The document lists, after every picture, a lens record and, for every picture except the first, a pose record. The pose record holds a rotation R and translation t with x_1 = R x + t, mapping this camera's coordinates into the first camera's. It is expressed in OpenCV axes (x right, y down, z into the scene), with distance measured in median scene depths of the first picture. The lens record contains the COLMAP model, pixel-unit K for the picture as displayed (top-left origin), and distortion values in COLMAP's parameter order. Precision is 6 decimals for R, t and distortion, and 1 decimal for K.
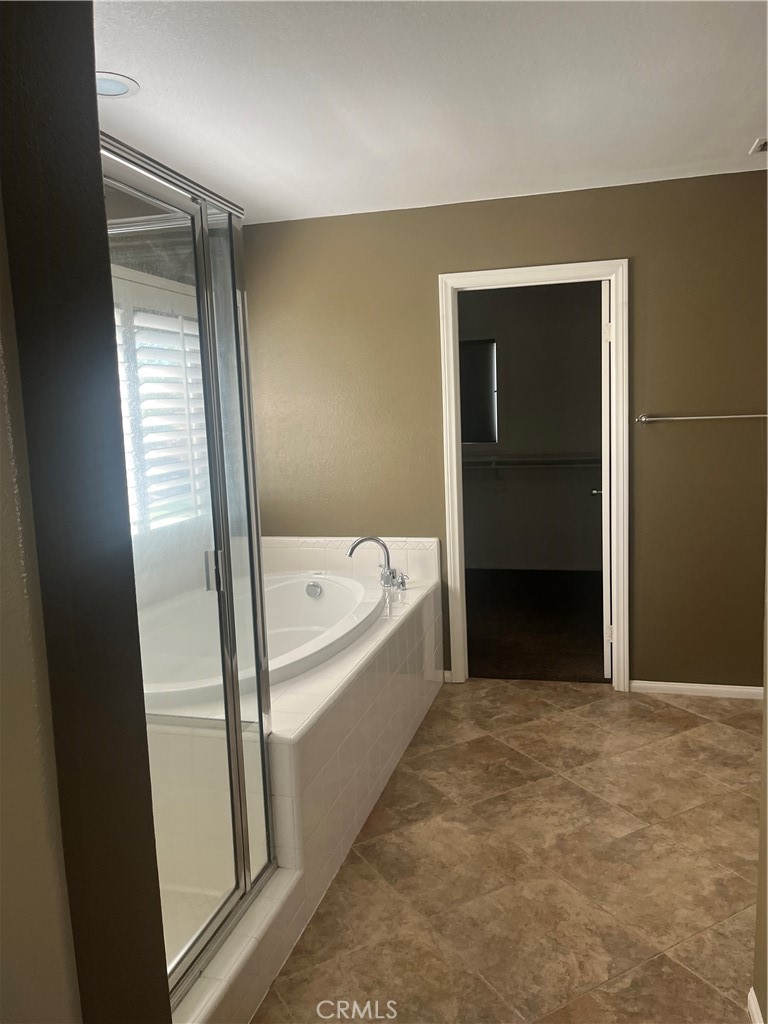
lens RADIAL K [[769.5, 0, 389.8], [0, 769.5, 507.4], [0, 0, 1]] dist [0.031496, -0.033668]
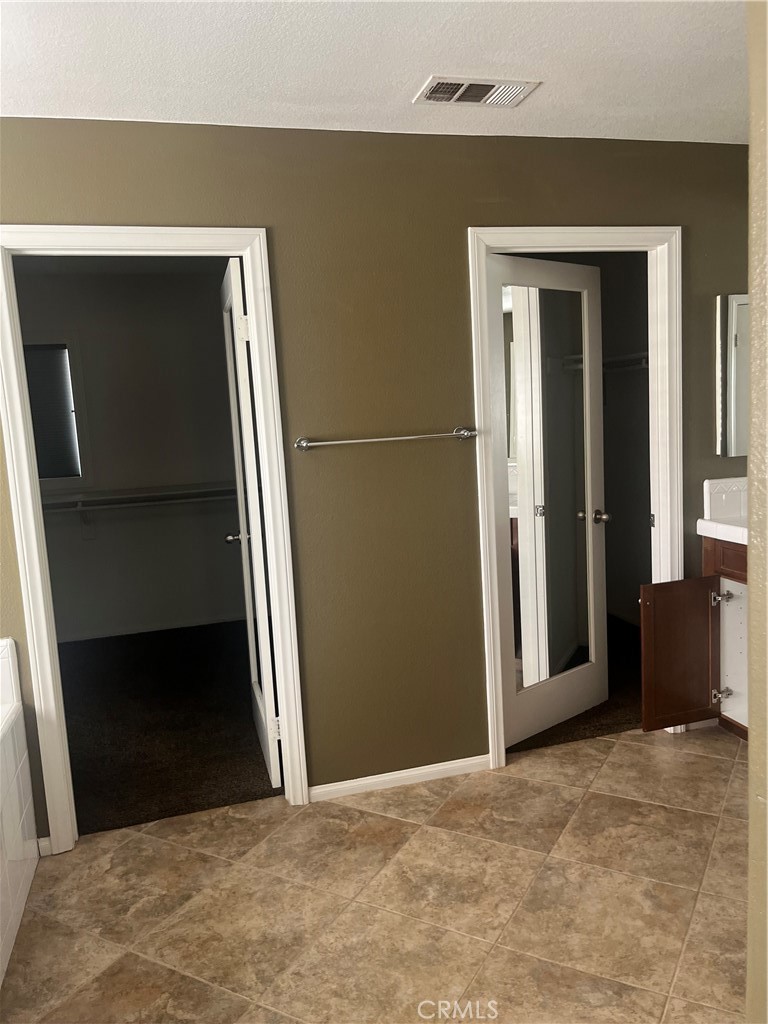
lens RADIAL K [[778.5, 0, 387.2], [0, 778.5, 510.6], [0, 0, 1]] dist [0.080838, -0.118926]
pose [[0.863793, -0.072235, 0.498642, 0.015239], [0.085652, 0.996317, -0.004046, -0.038575], [-0.496513, 0.046205, 0.866799, 0.306282]]
